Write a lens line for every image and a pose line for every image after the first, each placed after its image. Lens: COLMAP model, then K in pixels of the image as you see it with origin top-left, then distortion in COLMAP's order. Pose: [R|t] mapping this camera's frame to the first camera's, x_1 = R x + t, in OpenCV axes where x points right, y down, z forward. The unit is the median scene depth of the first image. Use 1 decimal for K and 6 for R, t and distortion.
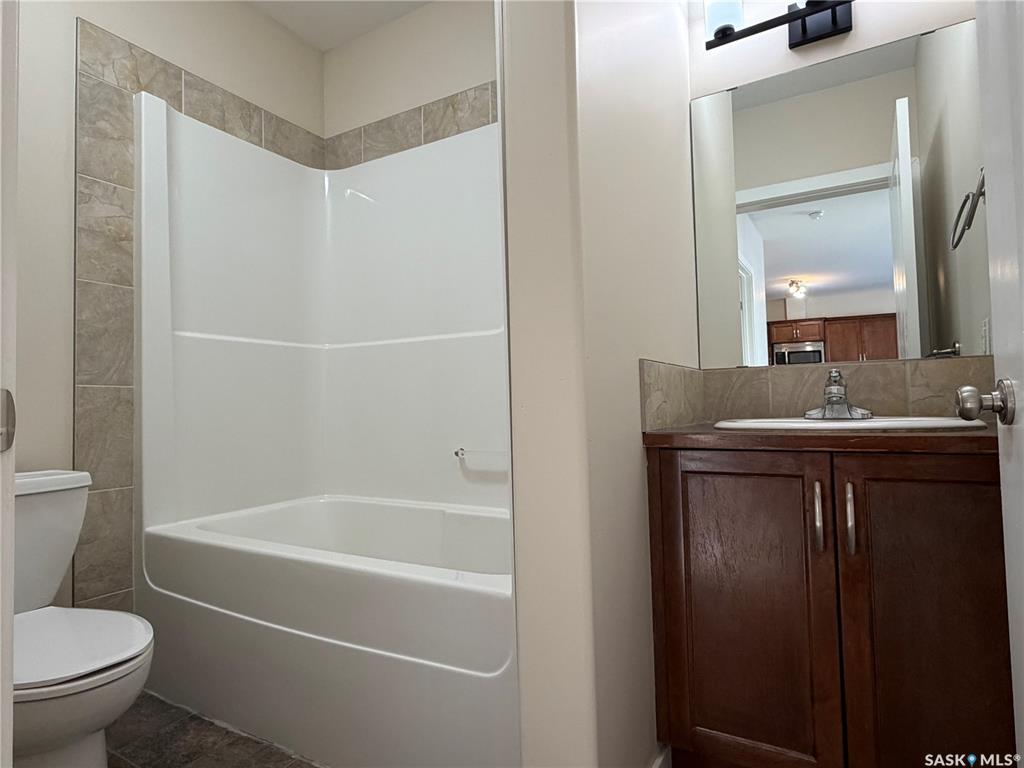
lens RADIAL K [[576.0, 0, 510.4], [0, 576.0, 385.9], [0, 0, 1]] dist [-0.003112, 0.001051]
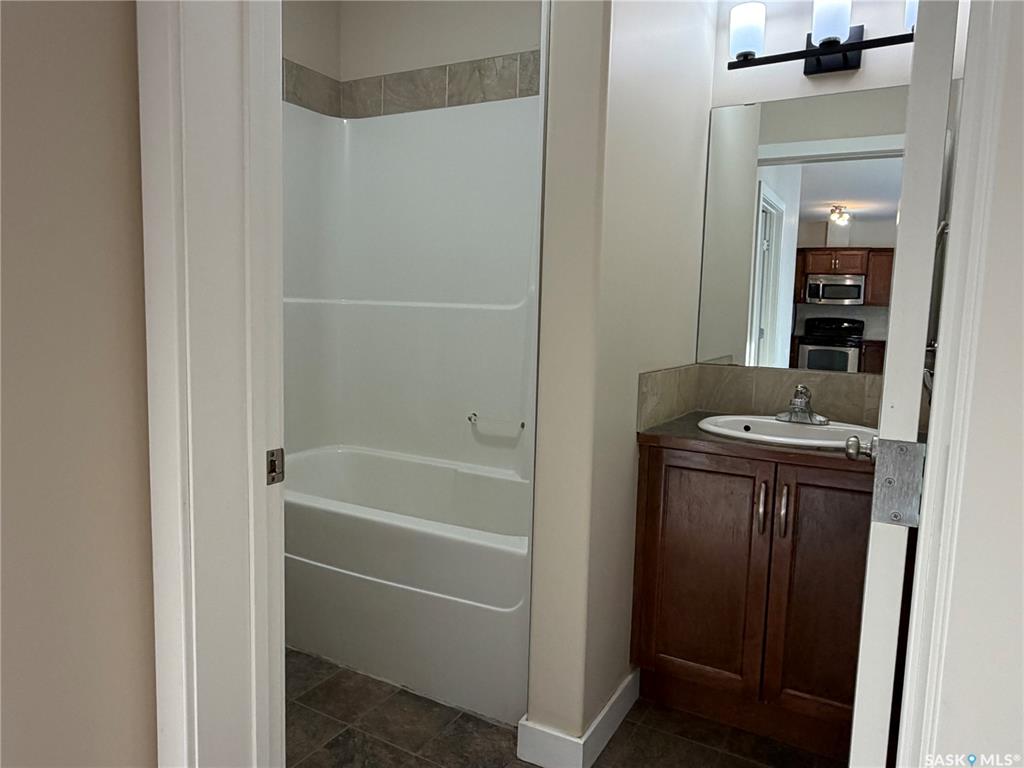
lens RADIAL K [[690.9, 0, 509.4], [0, 690.9, 386.6], [0, 0, 1]] dist [0.001329, -0.002064]
pose [[0.998340, 0.052396, 0.023925, -0.052339], [-0.055166, 0.989236, 0.135529, -0.120802], [-0.016566, -0.136624, 0.990484, -0.275472]]
